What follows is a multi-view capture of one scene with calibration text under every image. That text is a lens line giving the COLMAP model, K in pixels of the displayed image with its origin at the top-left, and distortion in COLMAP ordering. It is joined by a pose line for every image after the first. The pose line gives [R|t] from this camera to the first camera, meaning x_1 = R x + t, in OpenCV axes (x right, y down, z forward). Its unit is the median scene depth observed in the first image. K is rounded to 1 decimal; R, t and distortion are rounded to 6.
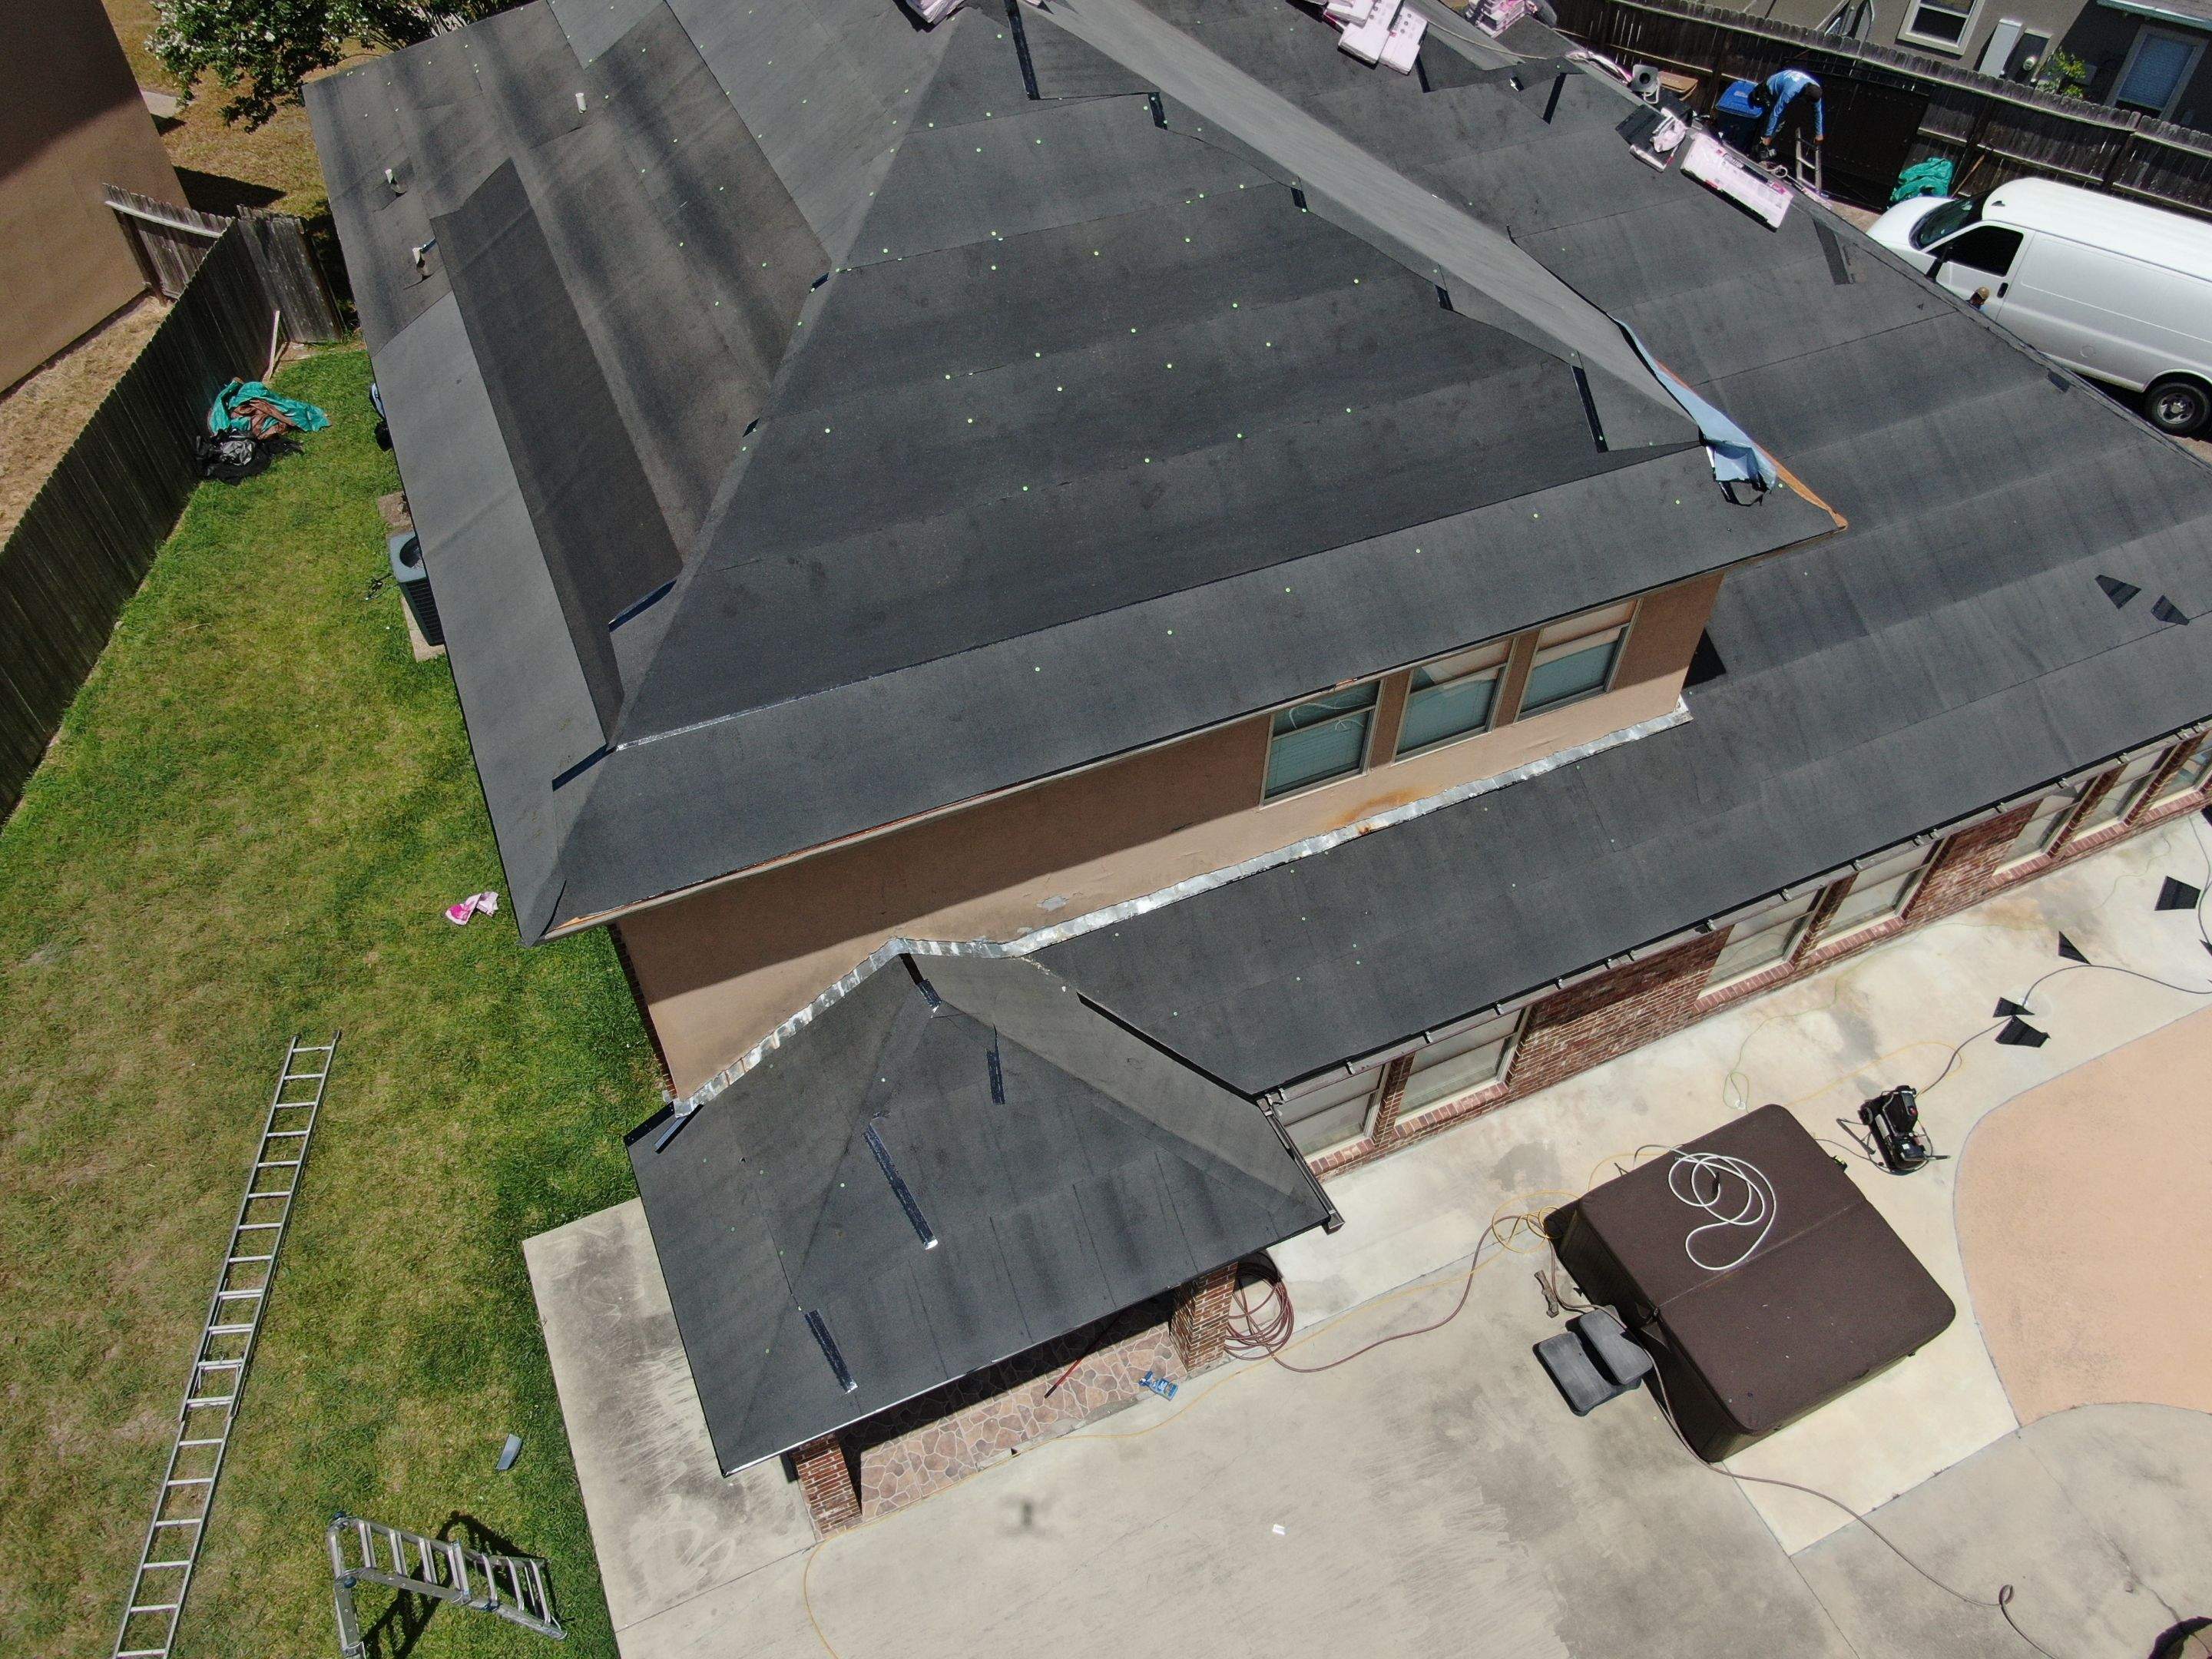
lens RADIAL K [[1595.5, 0, 1107.9], [0, 1595.5, 826.5], [0, 0, 1]] dist [-0.019141, 0.009619]
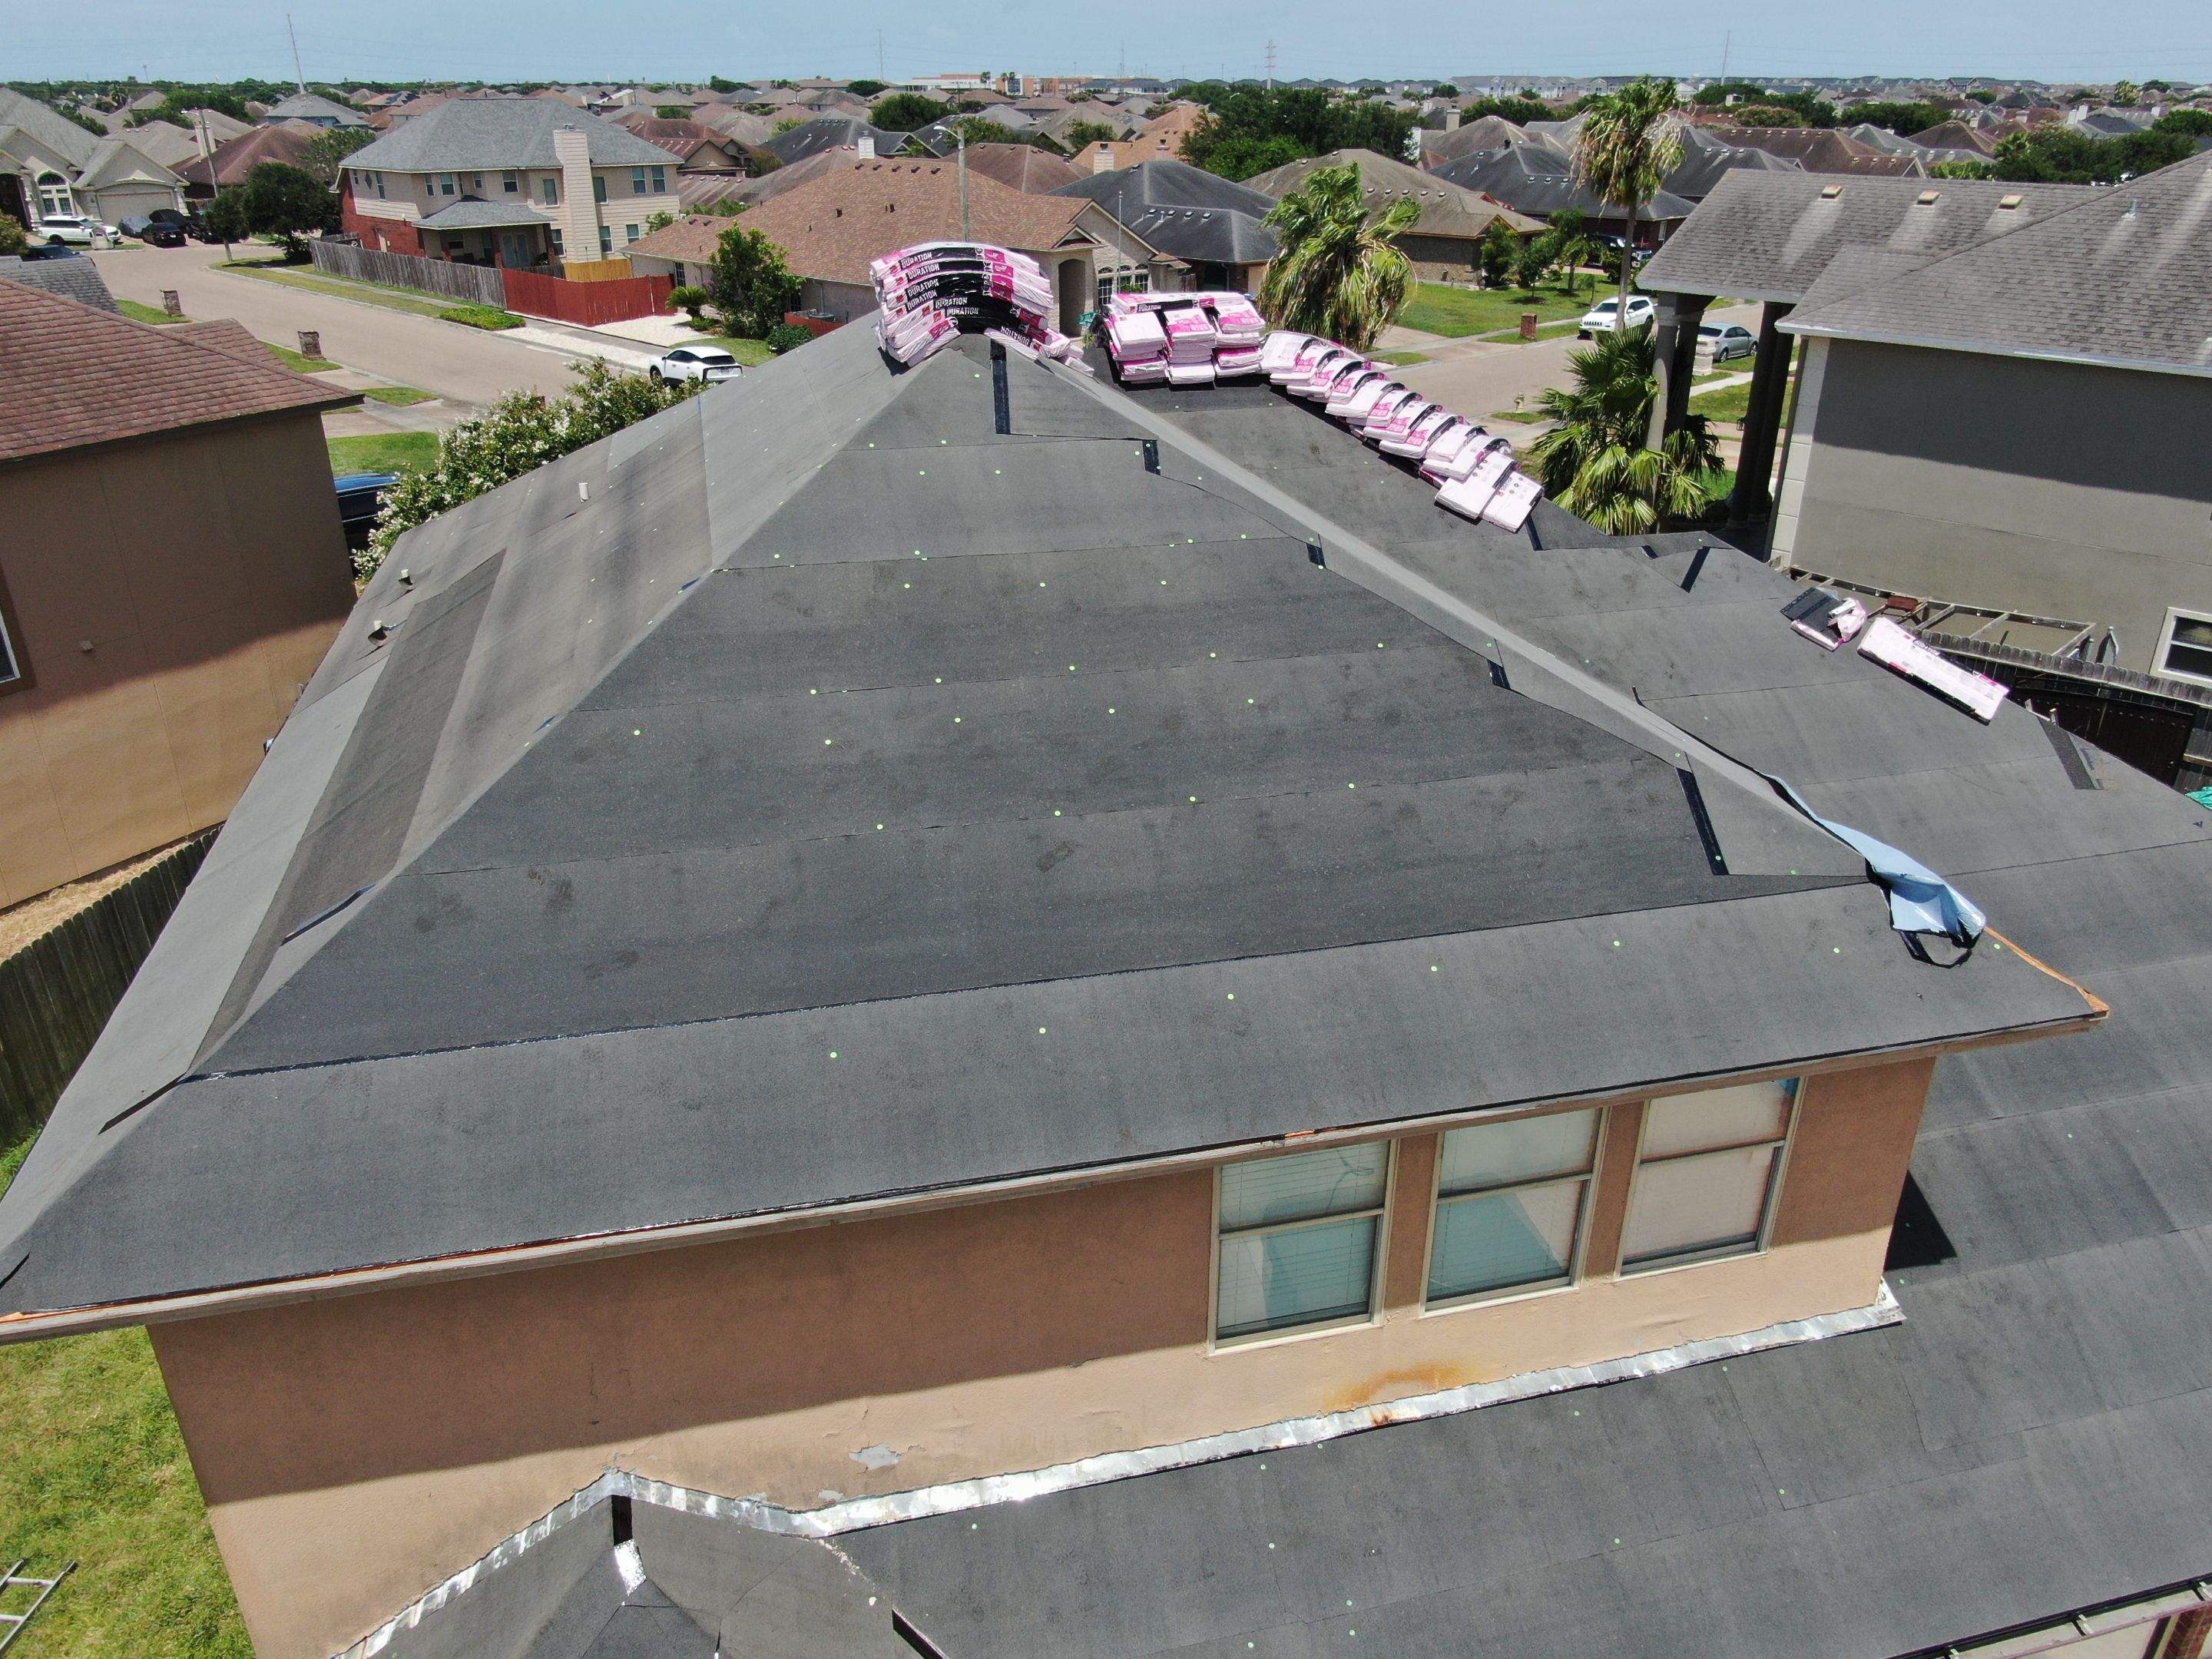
lens RADIAL K [[1595.2, 0, 1106.5], [0, 1595.2, 827.8], [0, 0, 1]] dist [-0.020465, 0.014457]
pose [[0.983405, 0.064536, -0.169558, 0.138101], [-0.127580, 0.910470, -0.393405, 0.051268], [0.128989, 0.408508, 0.903594, 0.270590]]
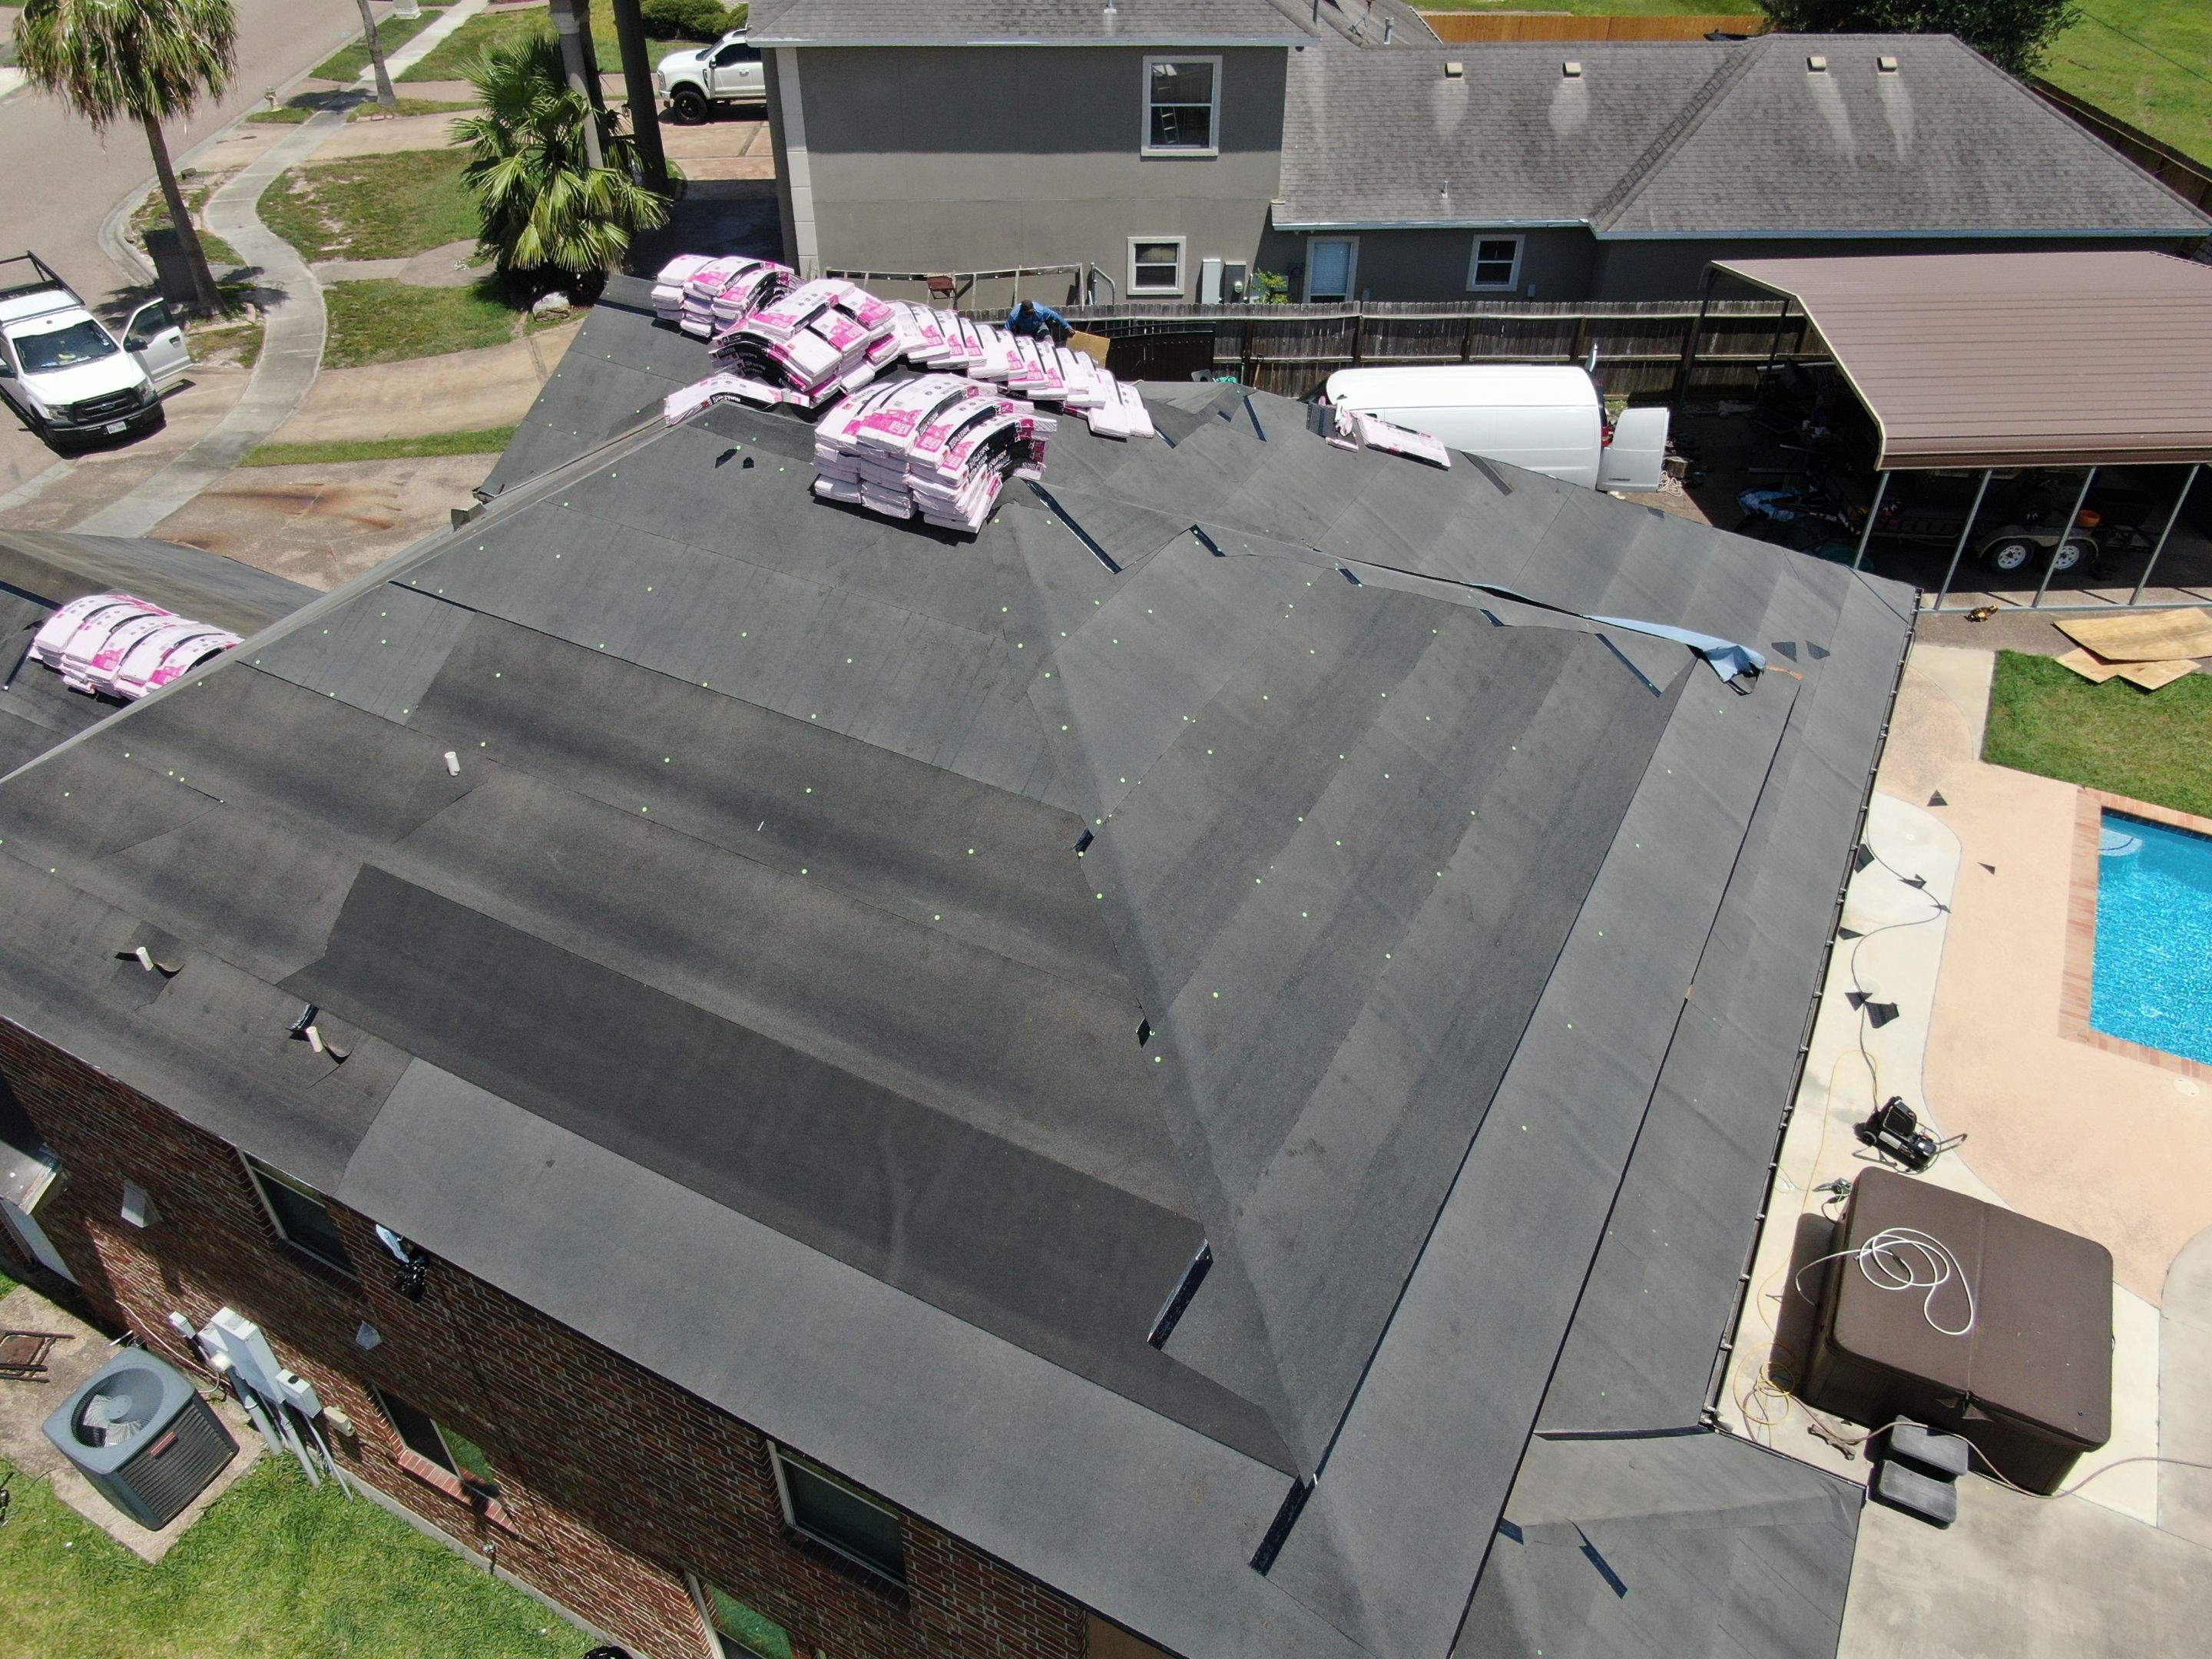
lens RADIAL K [[1587.3, 0, 1103.3], [0, 1587.3, 830.8], [0, 0, 1]] dist [-0.015131, 0.004876]
pose [[0.792160, -0.390430, 0.469092, -0.446564], [0.462447, 0.885561, -0.043877, -0.242246], [-0.398279, 0.251688, 0.882058, 0.201171]]
